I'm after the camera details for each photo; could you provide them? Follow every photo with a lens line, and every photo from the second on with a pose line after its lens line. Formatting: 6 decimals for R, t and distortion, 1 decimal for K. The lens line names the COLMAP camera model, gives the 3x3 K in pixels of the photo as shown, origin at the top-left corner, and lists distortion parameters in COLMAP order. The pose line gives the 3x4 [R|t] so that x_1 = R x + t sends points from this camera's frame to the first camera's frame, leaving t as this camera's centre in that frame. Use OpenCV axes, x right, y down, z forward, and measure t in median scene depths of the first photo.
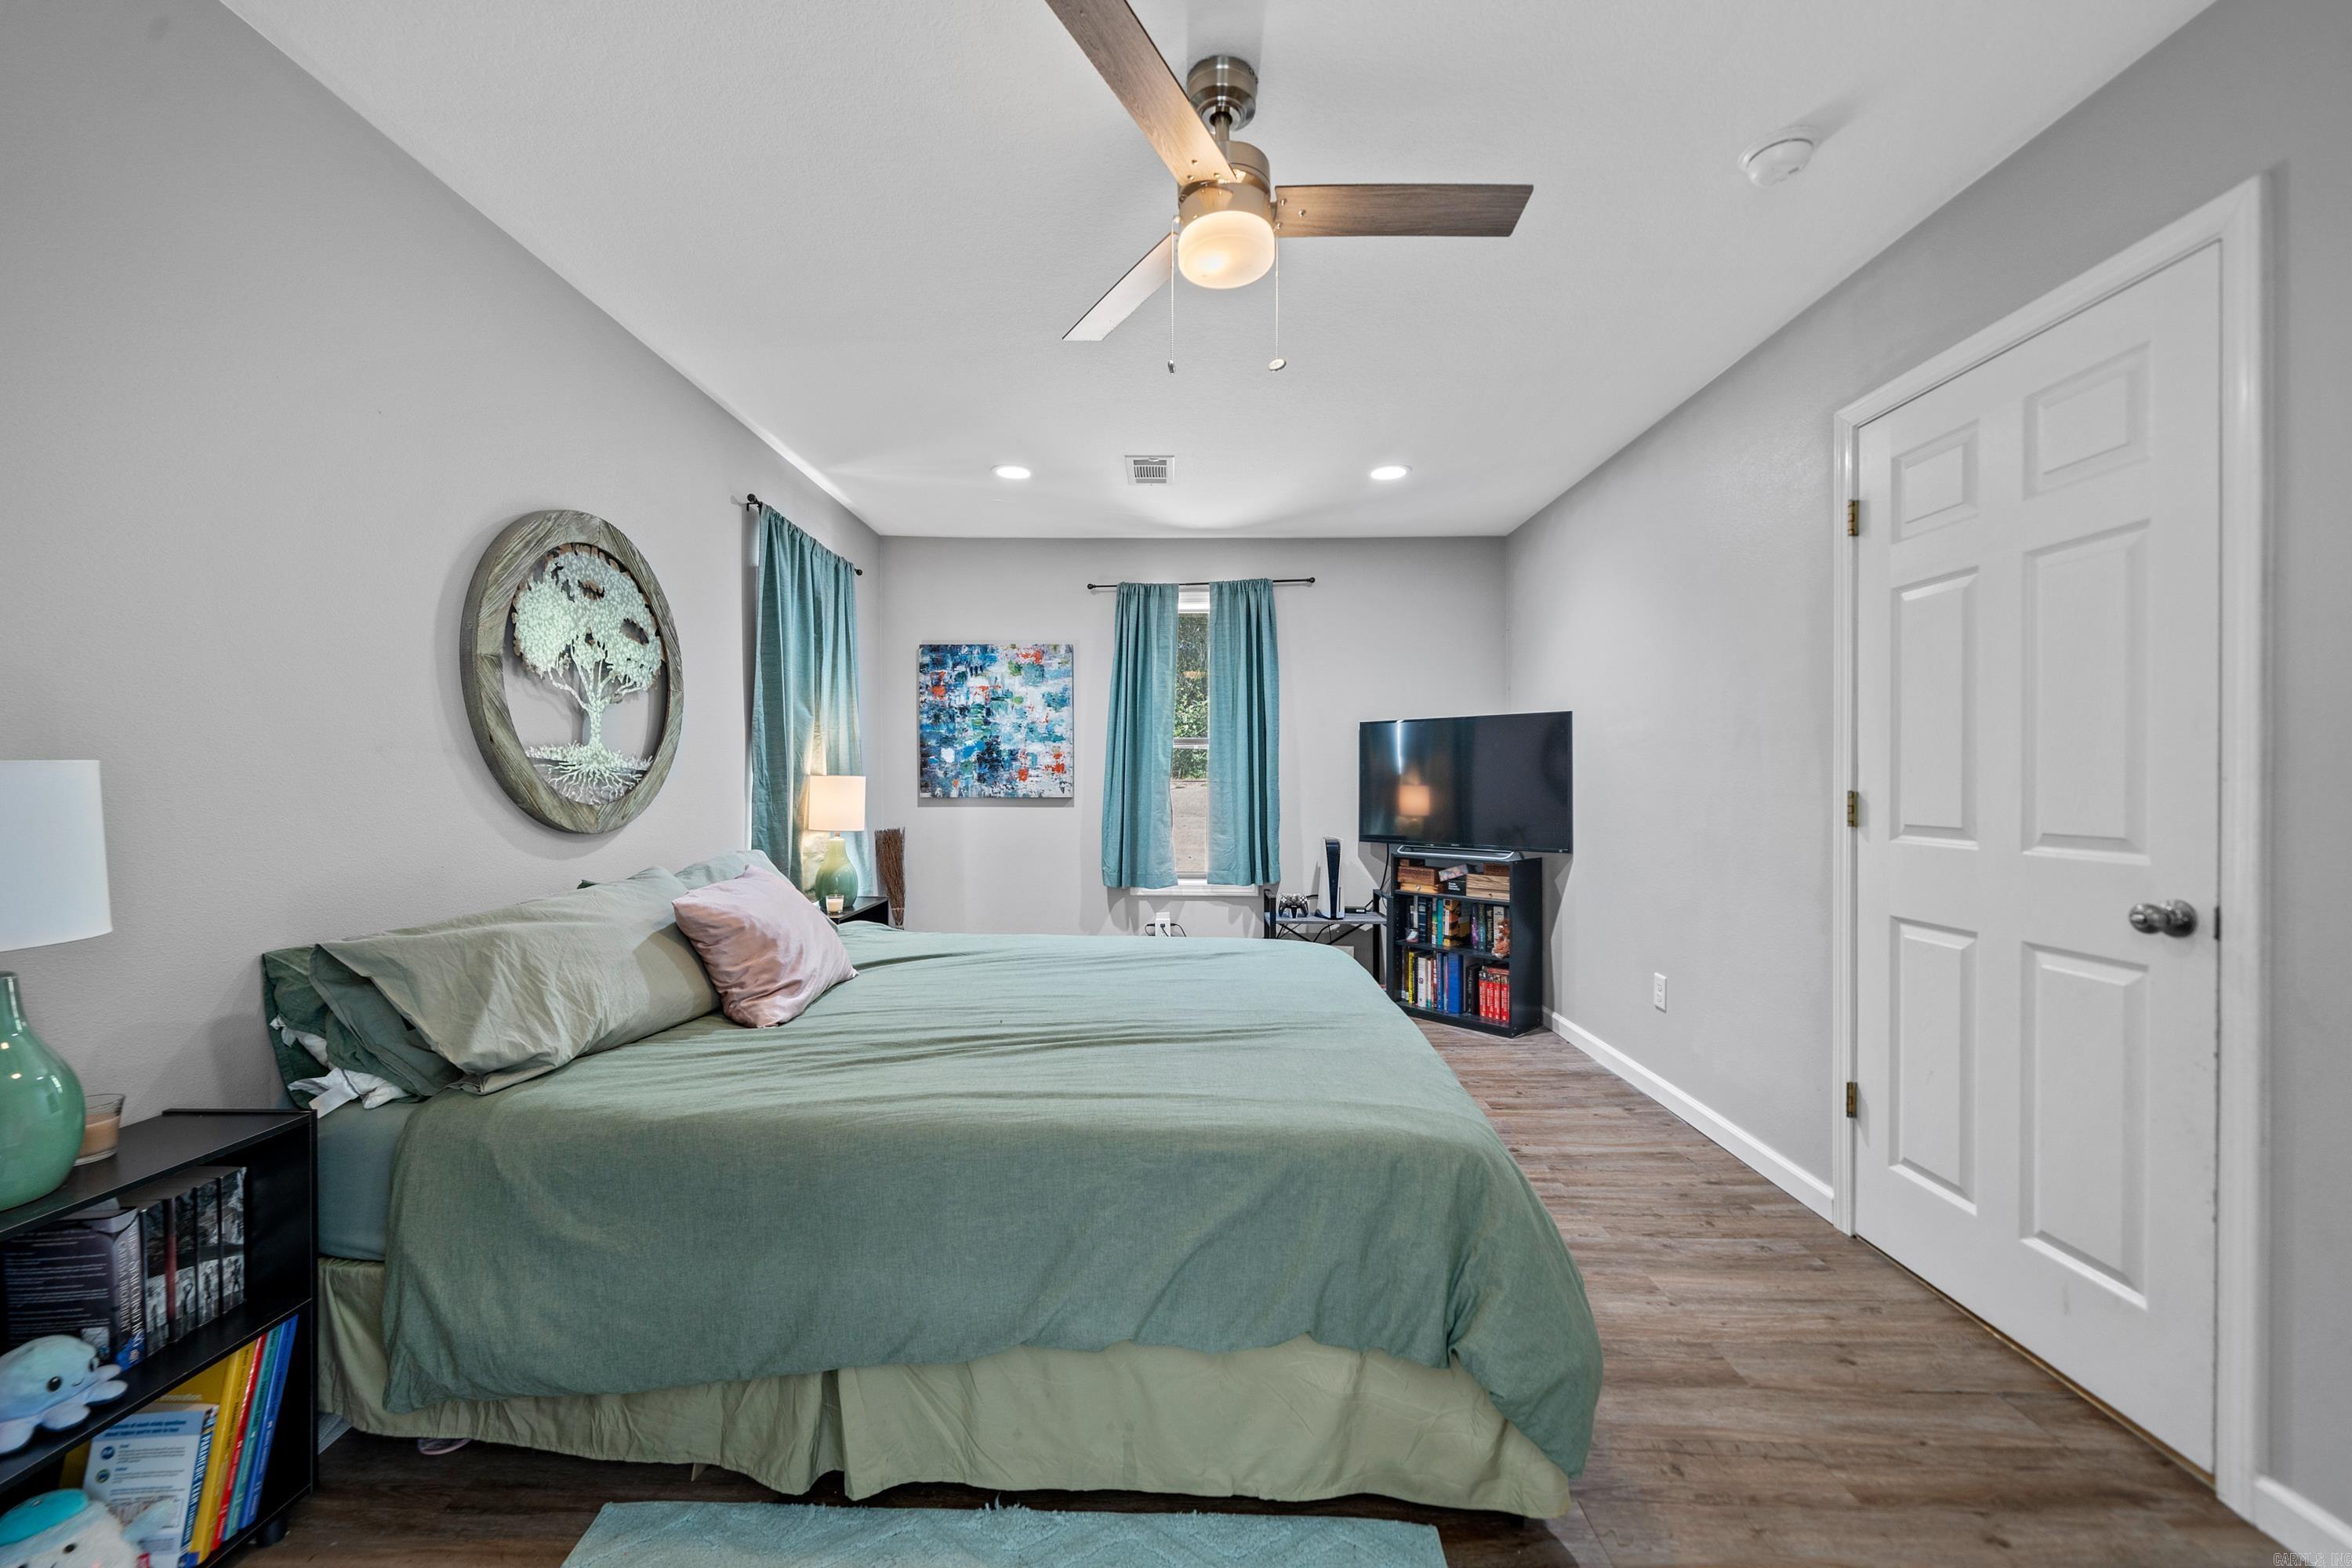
lens RADIAL K [[894.0, 0, 1168.4], [0, 894.0, 781.0], [0, 0, 1]] dist [0.002047, -0.000618]
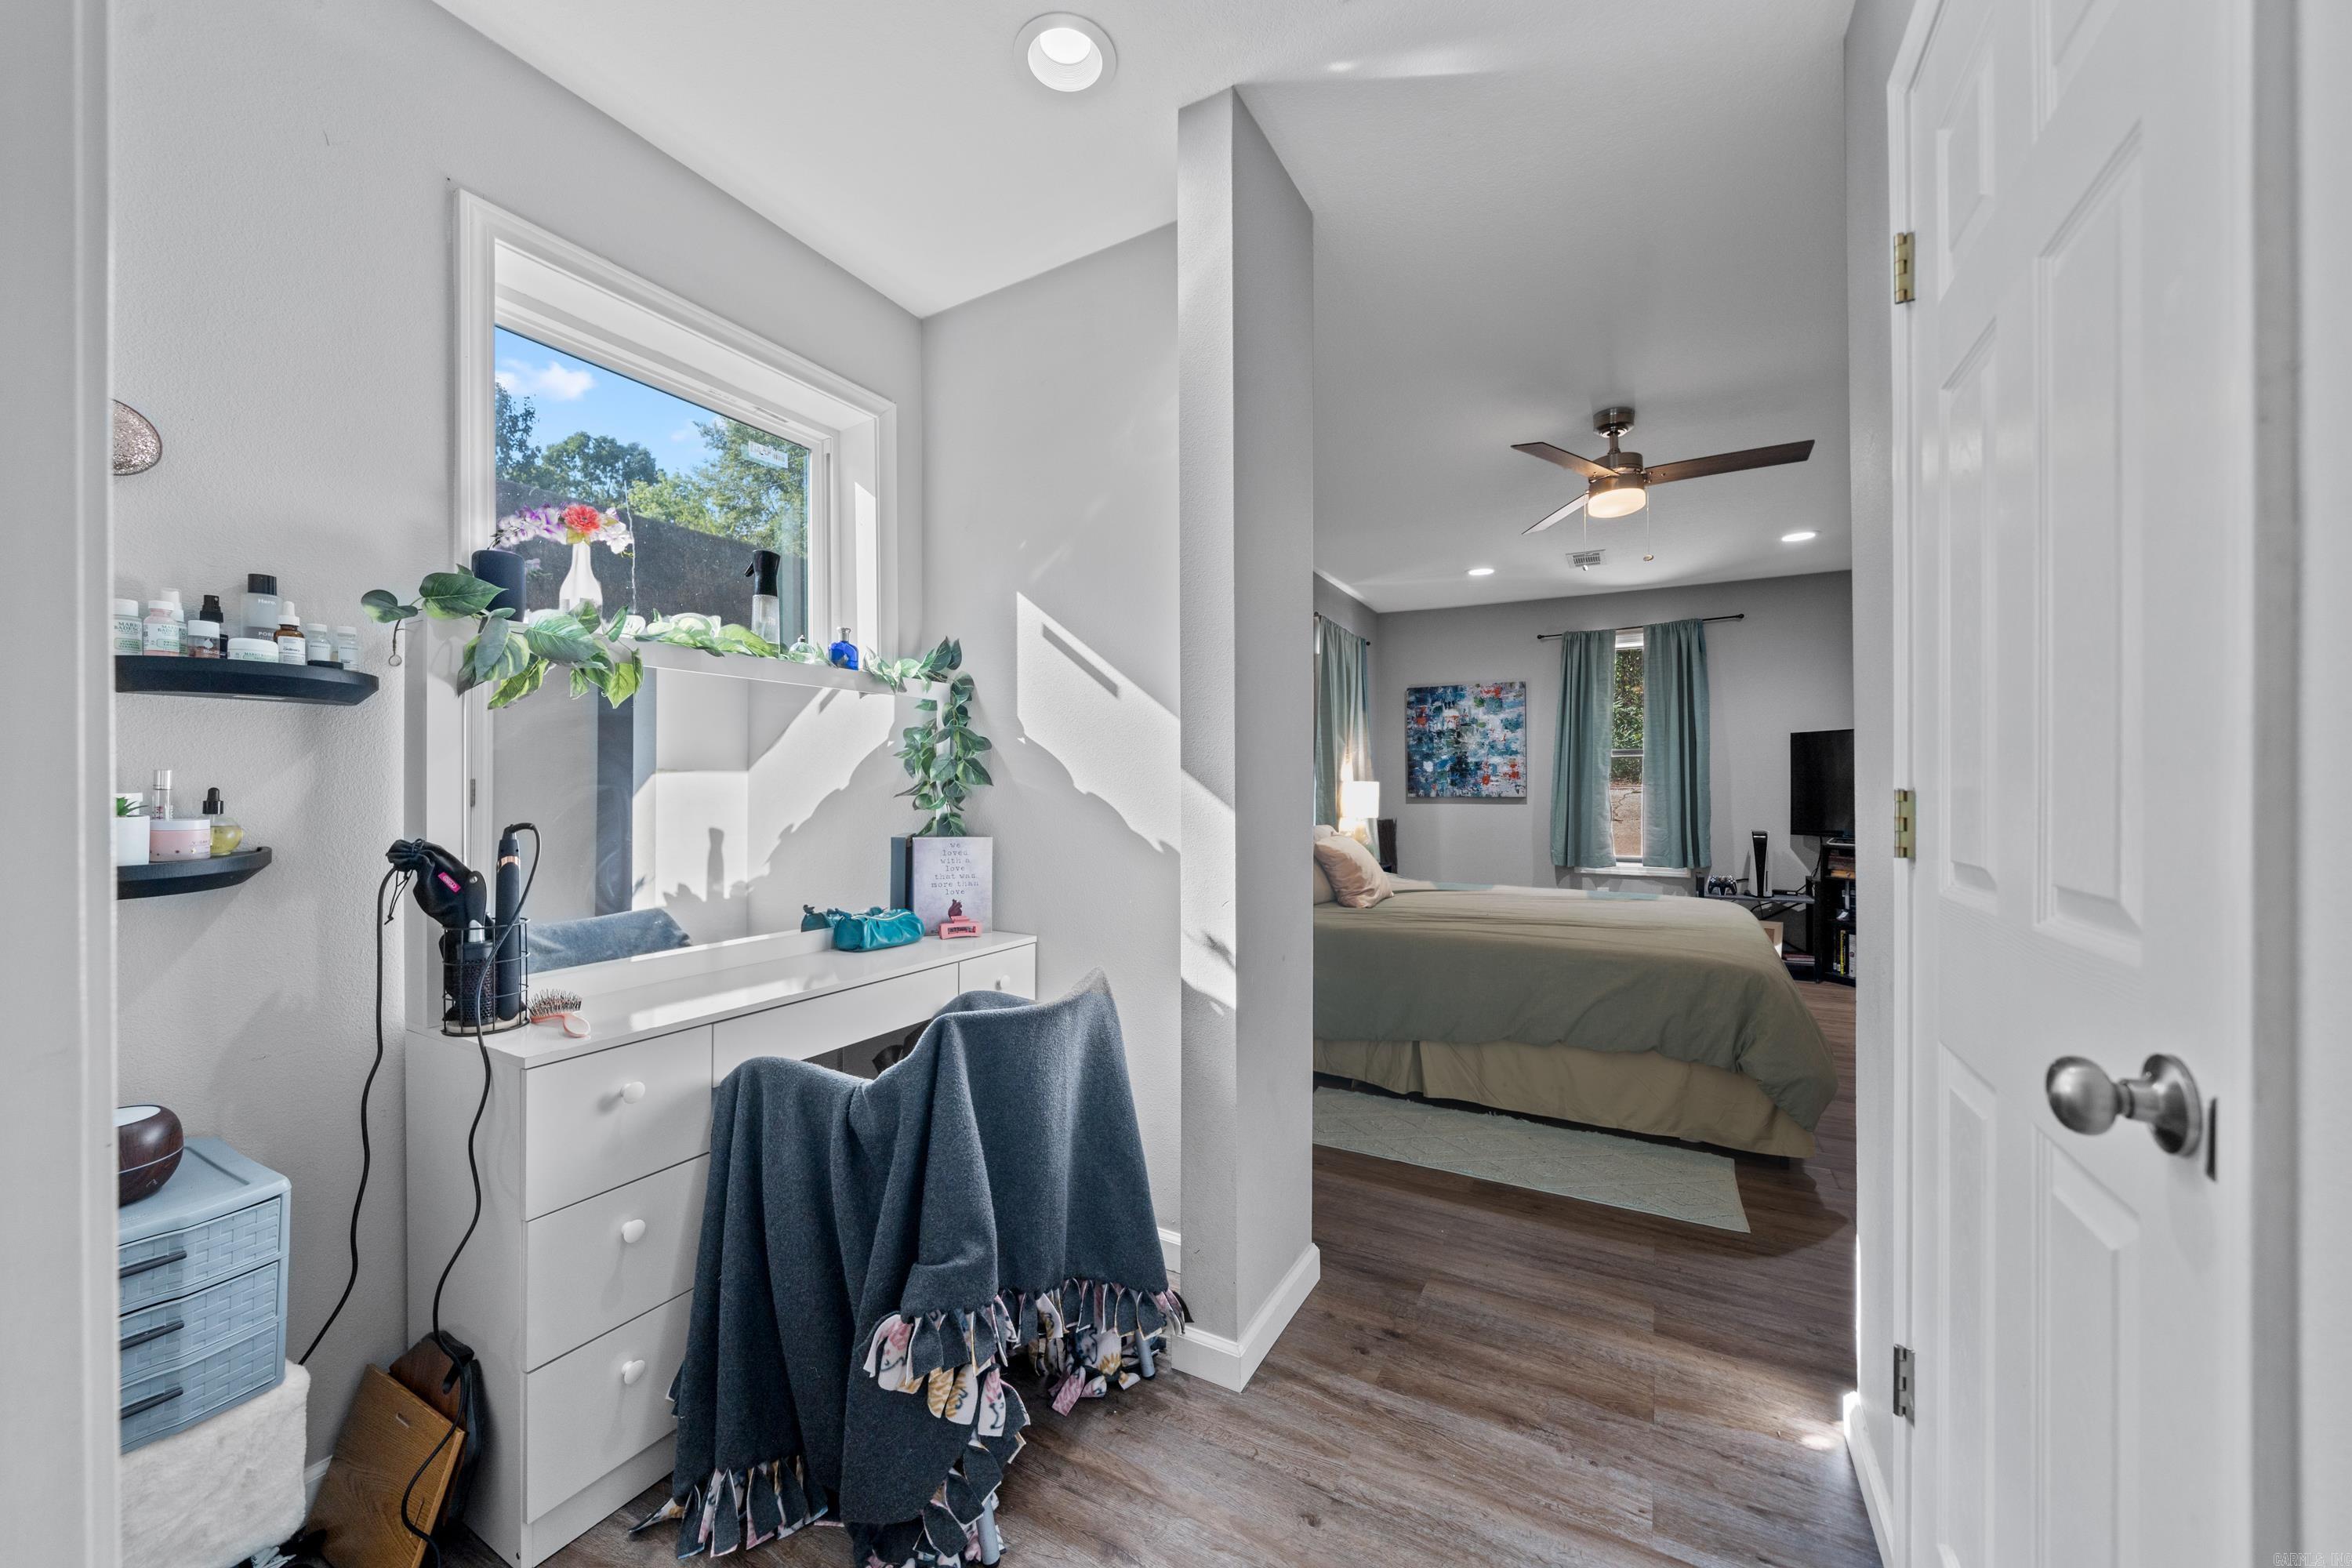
lens RADIAL K [[894.0, 0, 1140.5], [0, 894.0, 789.1], [0, 0, 1]] dist [0.002047, -0.000618]
pose [[0.873829, -0.003618, -0.486220, 0.038589], [0.003833, 0.999993, -0.000552, 0.005365], [0.486218, -0.001381, 0.873836, -0.436964]]
